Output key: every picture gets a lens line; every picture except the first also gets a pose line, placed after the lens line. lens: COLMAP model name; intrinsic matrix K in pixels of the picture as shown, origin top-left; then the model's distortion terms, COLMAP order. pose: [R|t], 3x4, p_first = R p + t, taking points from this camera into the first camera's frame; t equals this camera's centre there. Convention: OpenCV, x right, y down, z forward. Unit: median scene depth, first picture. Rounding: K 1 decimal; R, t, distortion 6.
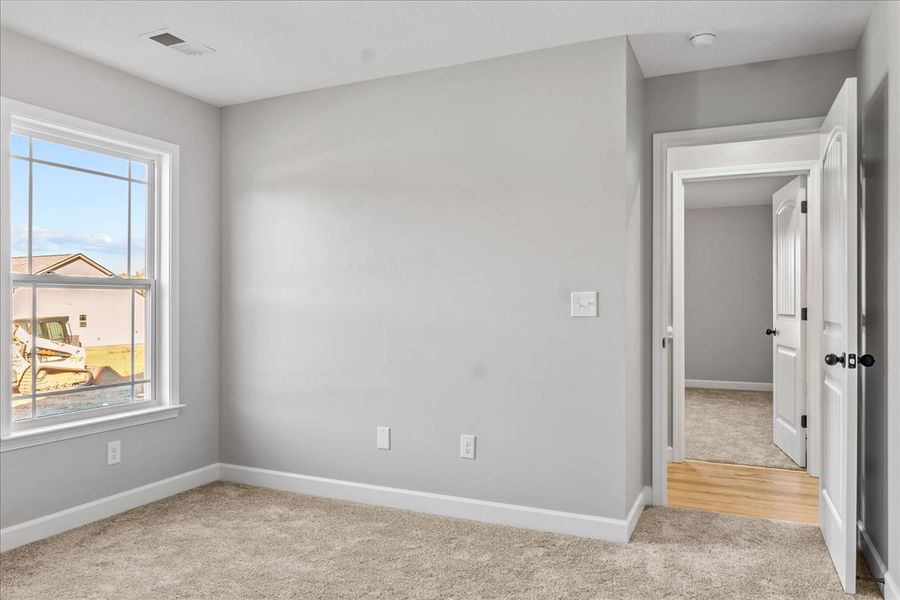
lens RADIAL K [[641.7, 0, 452.3], [0, 641.7, 302.3], [0, 0, 1]] dist [-0.005546, 0.003475]
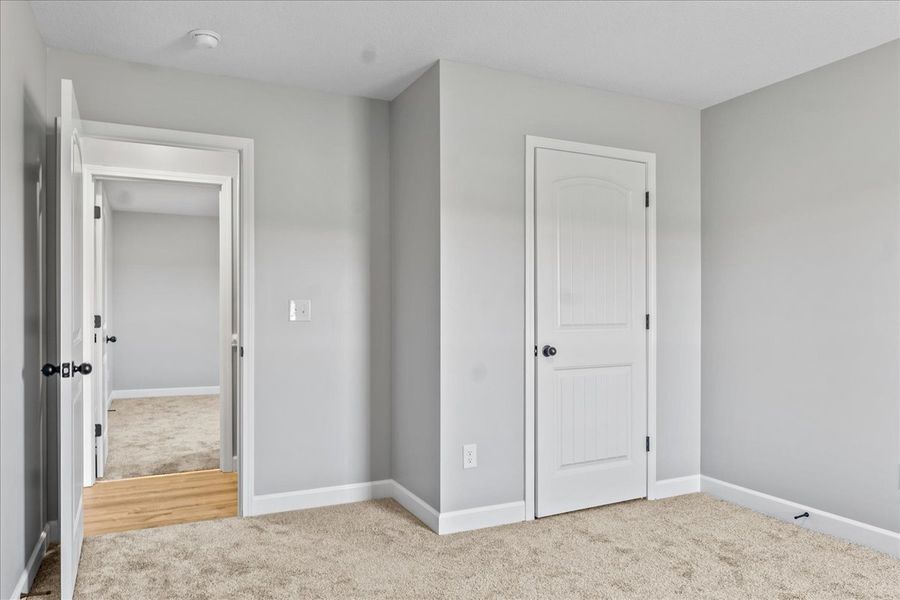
lens RADIAL K [[641.7, 0, 452.9], [0, 641.7, 300.9], [0, 0, 1]] dist [-0.005546, 0.003475]
pose [[-0.650638, -0.013283, -0.759272, 0.889932], [0.000582, 0.999838, -0.017990, 0.004284], [0.759388, -0.012147, -0.650525, 1.933916]]
